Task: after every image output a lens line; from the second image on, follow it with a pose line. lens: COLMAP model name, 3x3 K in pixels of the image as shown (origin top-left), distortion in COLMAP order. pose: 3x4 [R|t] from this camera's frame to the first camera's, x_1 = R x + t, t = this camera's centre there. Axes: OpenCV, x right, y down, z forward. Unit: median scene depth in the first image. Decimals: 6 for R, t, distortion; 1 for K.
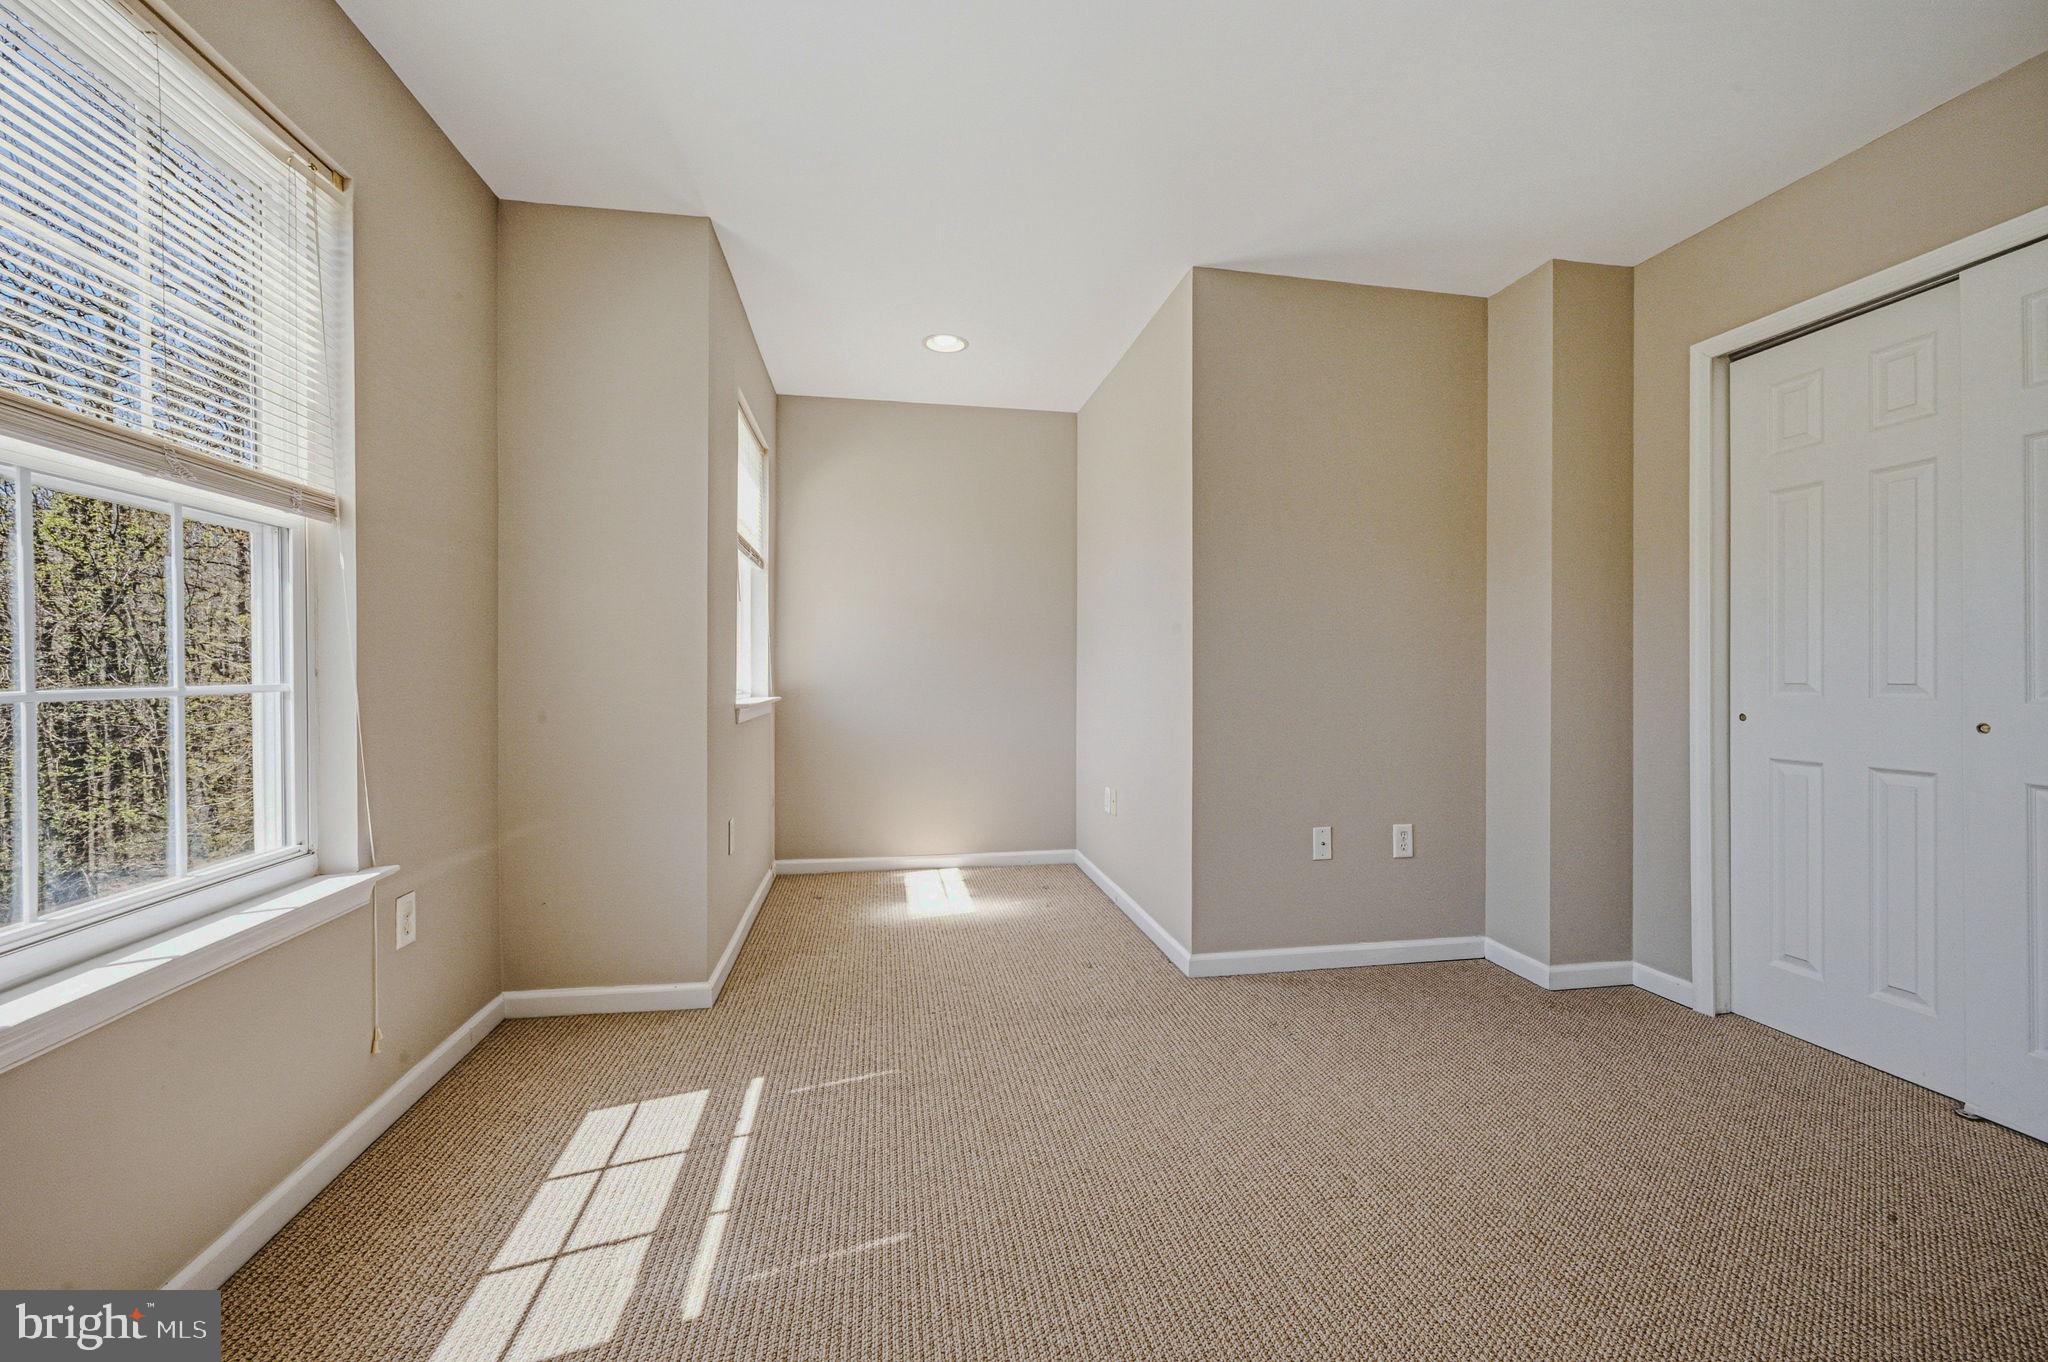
lens RADIAL K [[820.8, 0, 1028.0], [0, 820.8, 677.2], [0, 0, 1]] dist [-0.000183, 0.000213]
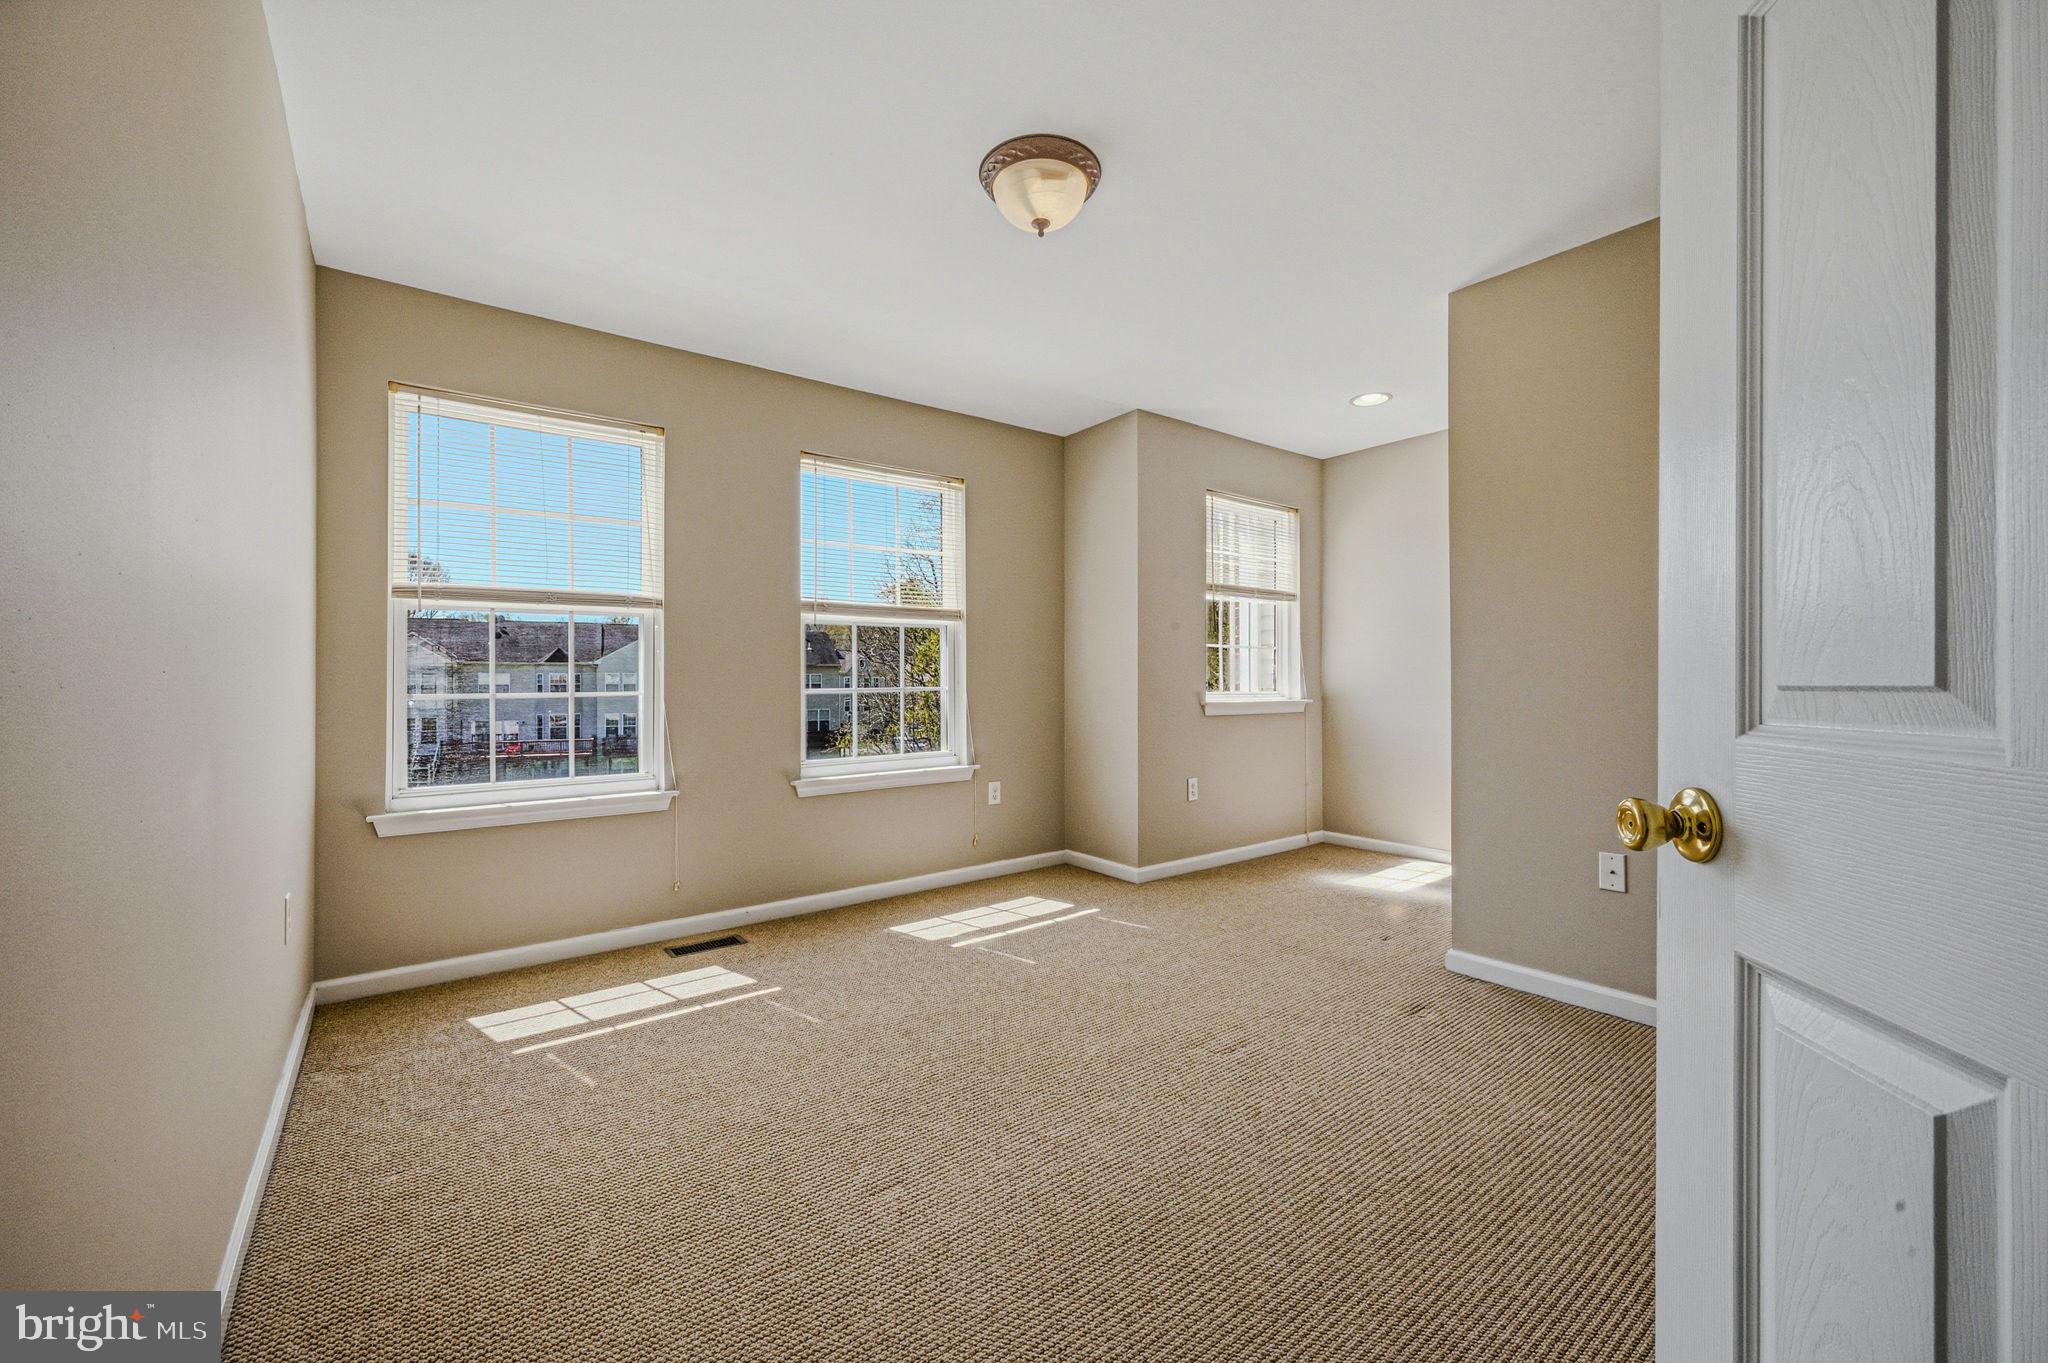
lens RADIAL K [[820.8, 0, 1031.2], [0, 820.8, 683.2], [0, 0, 1]] dist [-0.000183, 0.000213]
pose [[0.457656, -0.001651, -0.889128, 1.422095], [-0.000351, 0.999998, -0.002038, 0.001046], [0.889129, 0.001245, 0.457655, 0.068496]]
